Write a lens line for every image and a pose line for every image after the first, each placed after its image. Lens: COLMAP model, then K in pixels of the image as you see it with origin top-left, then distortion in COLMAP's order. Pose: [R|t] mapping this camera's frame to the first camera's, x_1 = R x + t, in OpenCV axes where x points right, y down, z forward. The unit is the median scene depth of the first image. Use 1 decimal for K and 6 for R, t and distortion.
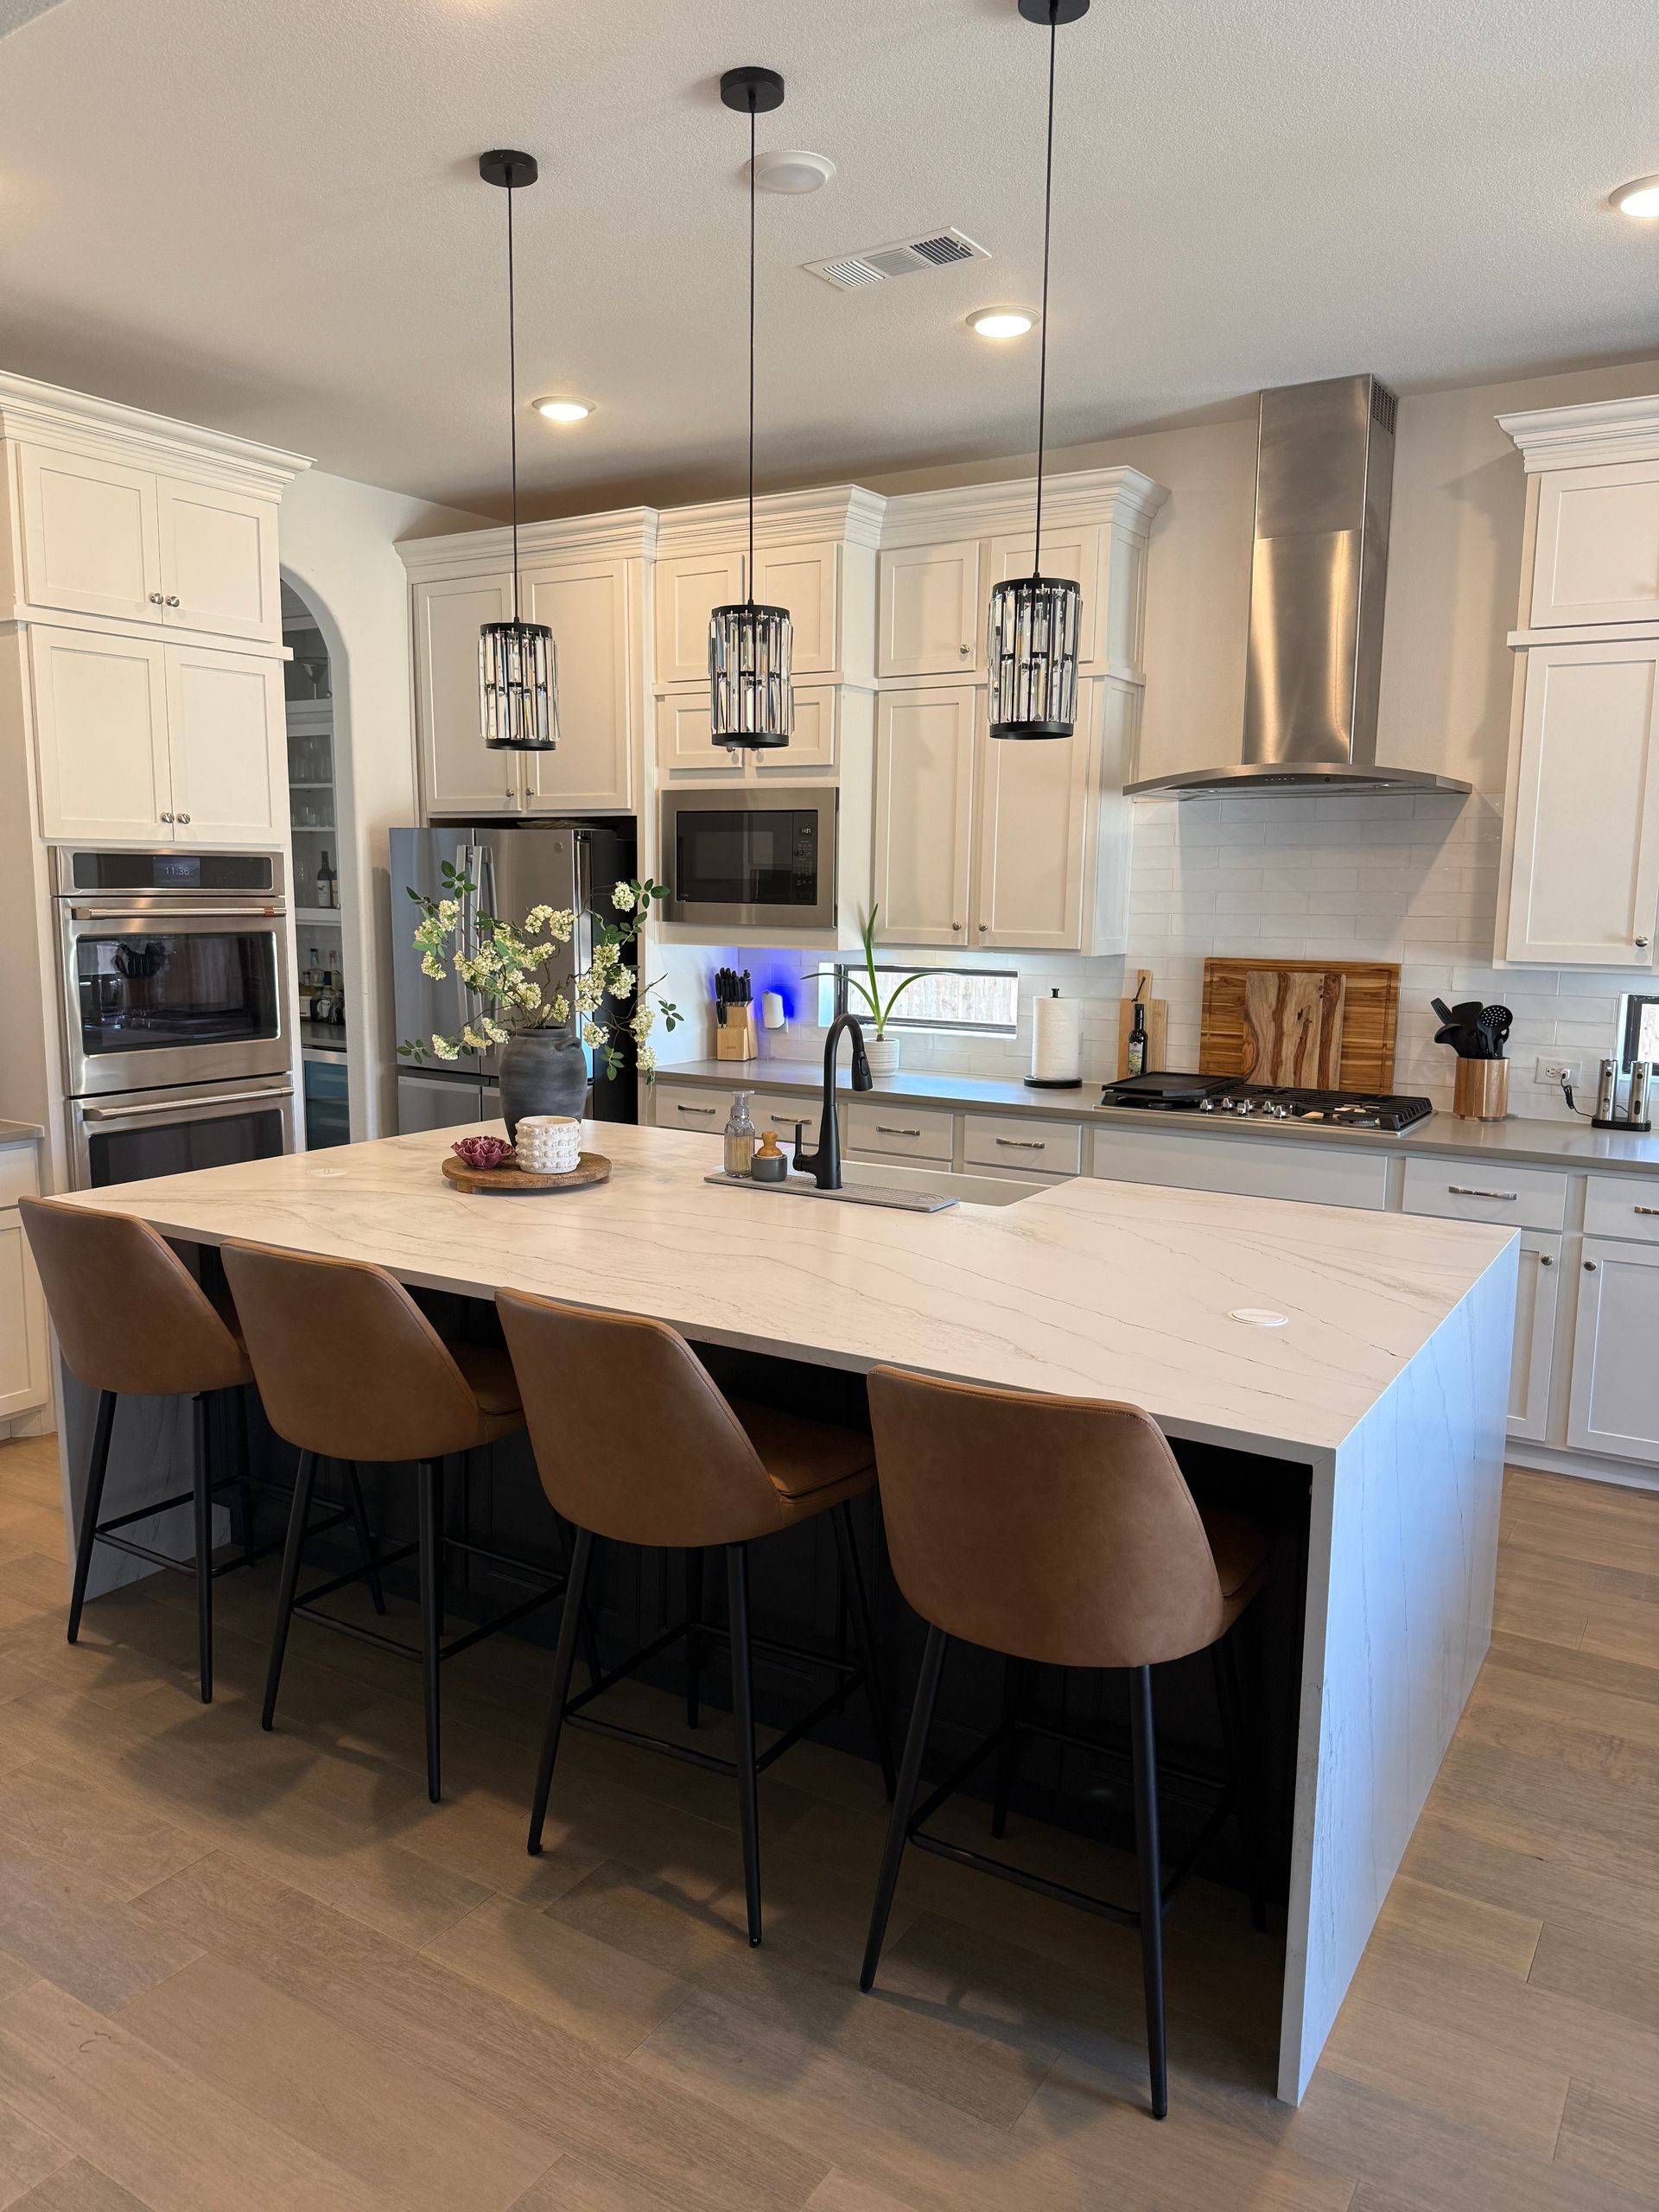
lens RADIAL K [[1567.3, 0, 819.1], [0, 1567.3, 1096.5], [0, 0, 1]] dist [0.125297, -0.232249]
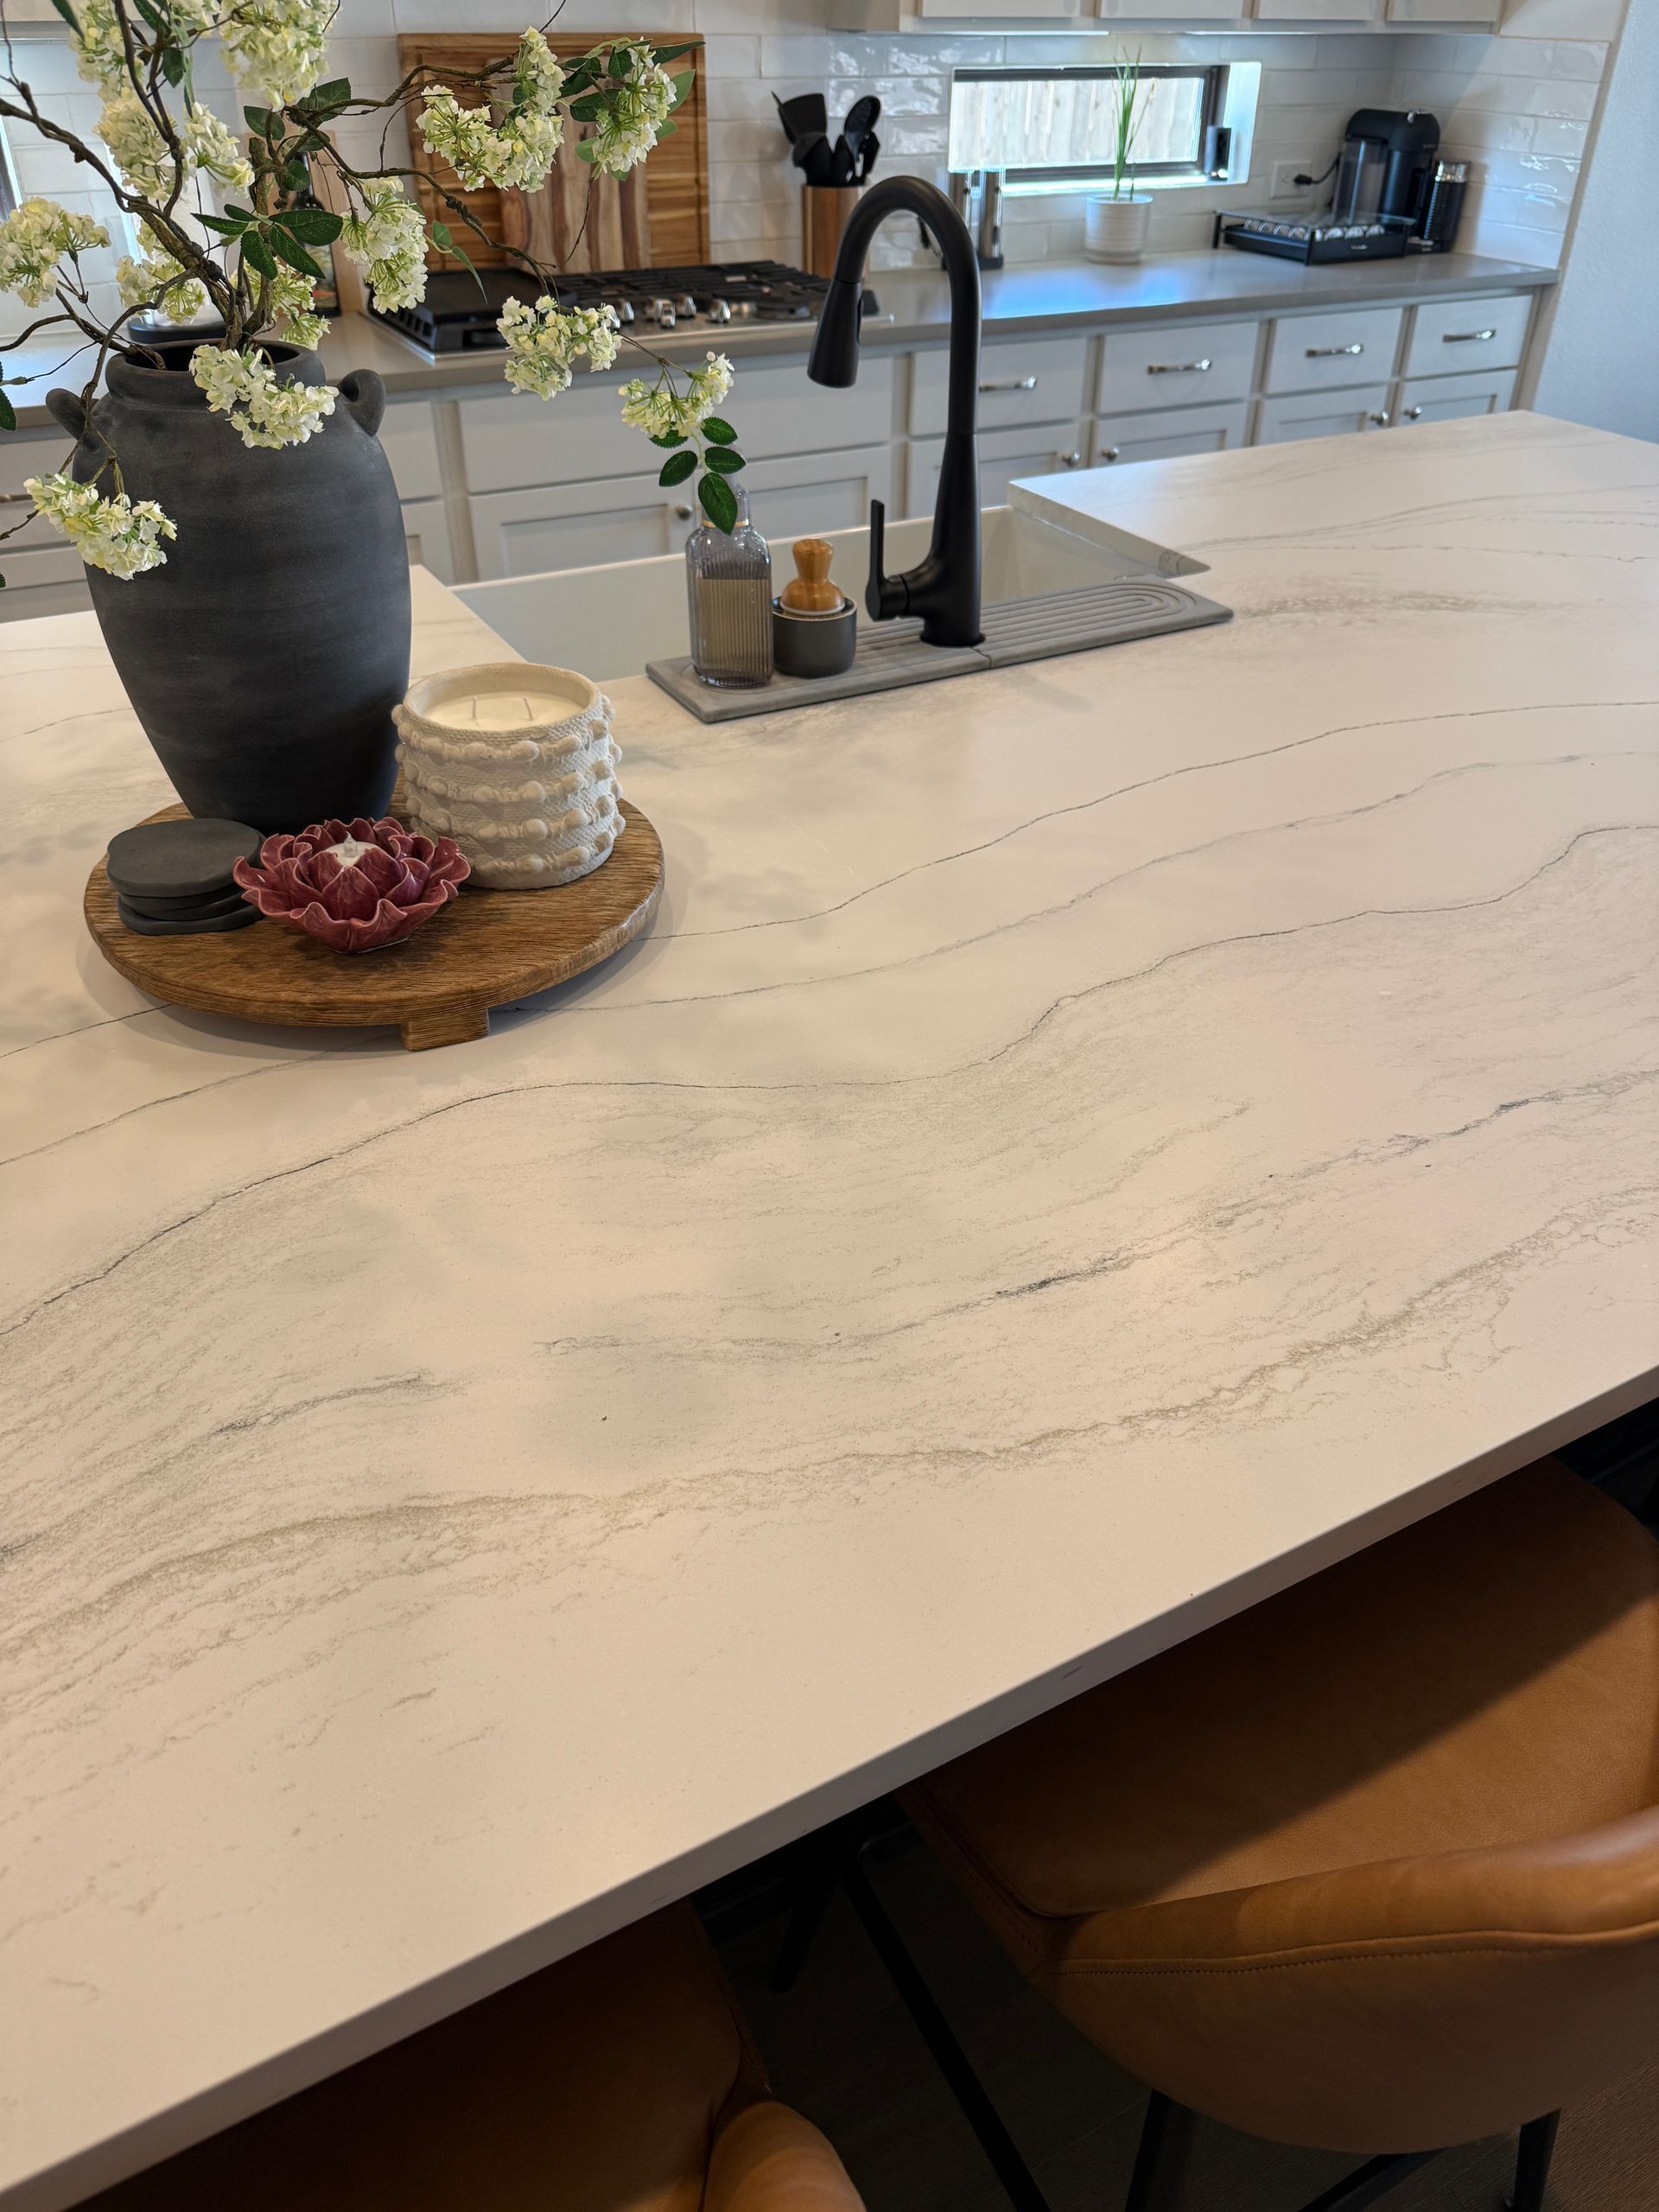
lens RADIAL K [[1577.2, 0, 839.6], [0, 1577.2, 1108.5], [0, 0, 1]] dist [0.033963, -0.059857]
pose [[0.482467, -0.513241, 0.709795, -0.304728], [0.115379, 0.840525, 0.529344, -0.053724], [-0.868282, -0.173496, 0.464743, 0.620349]]
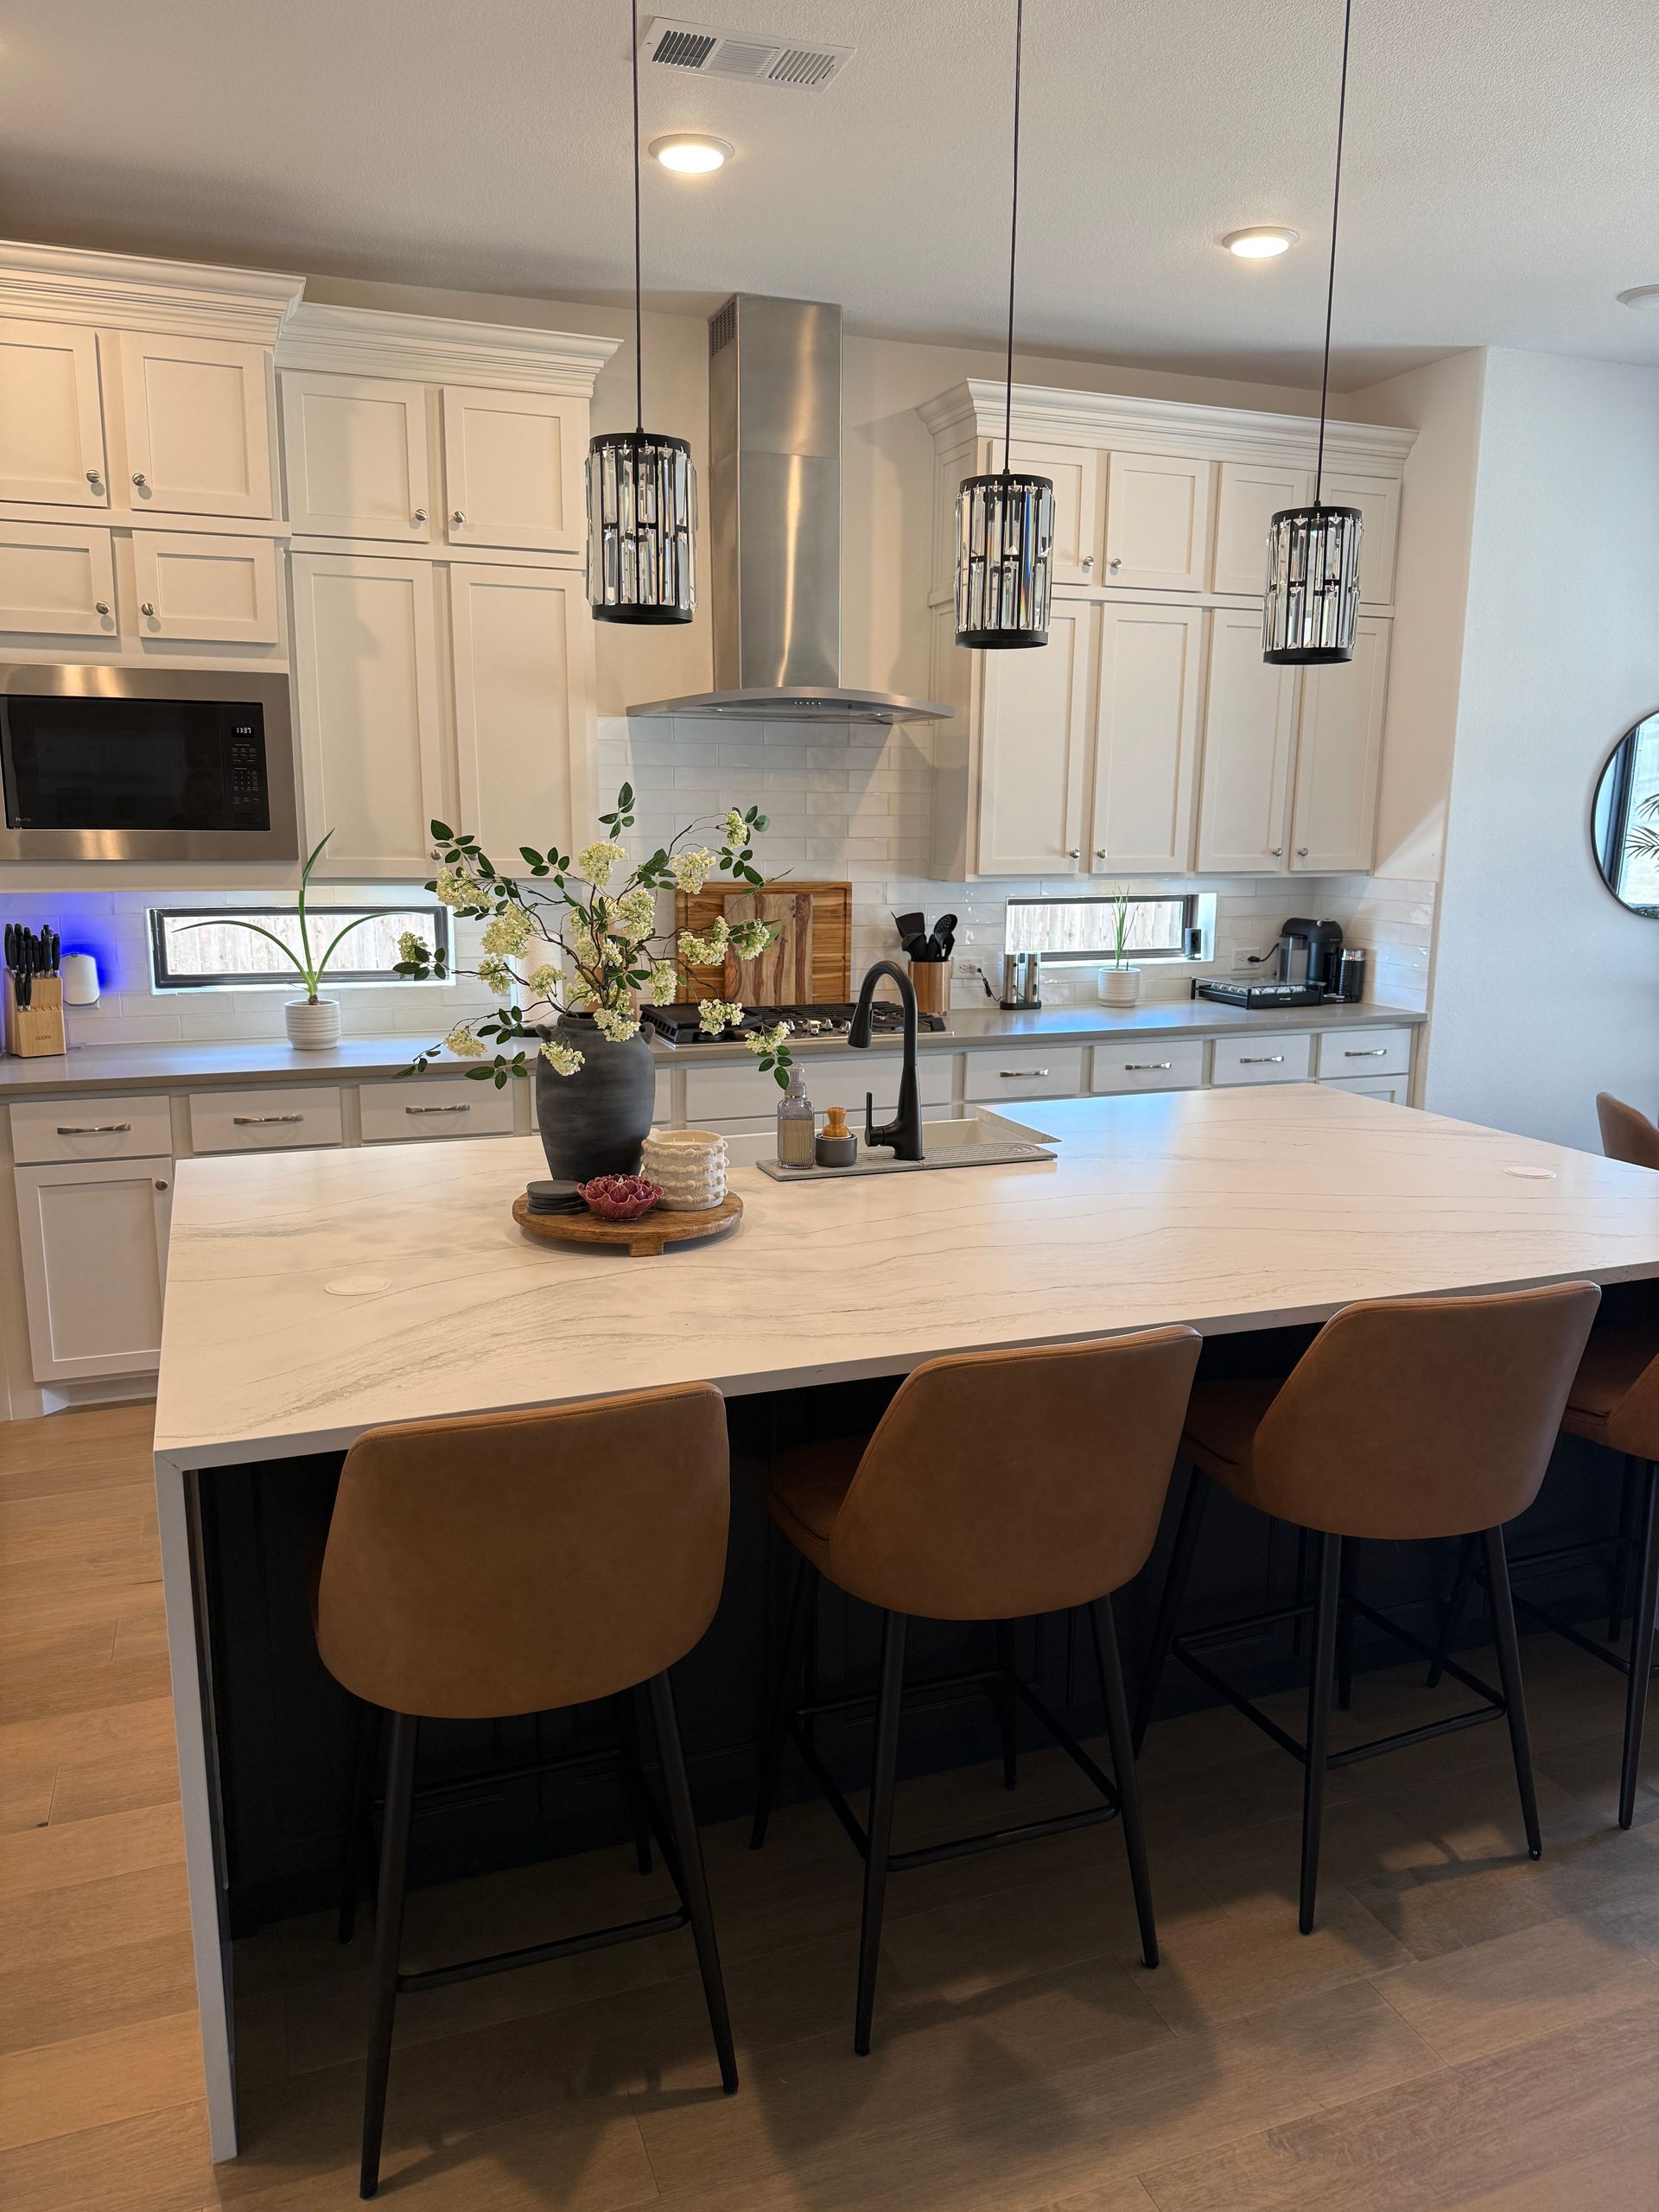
lens RADIAL K [[1575.8, 0, 829.5], [0, 1575.8, 1106.0], [0, 0, 1]] dist [0.135399, -0.172845]
pose [[0.593994, -0.155446, 0.789309, -0.561090], [0.107569, 0.987690, 0.113564, -0.060097], [-0.797246, 0.017449, 0.603403, 0.385345]]
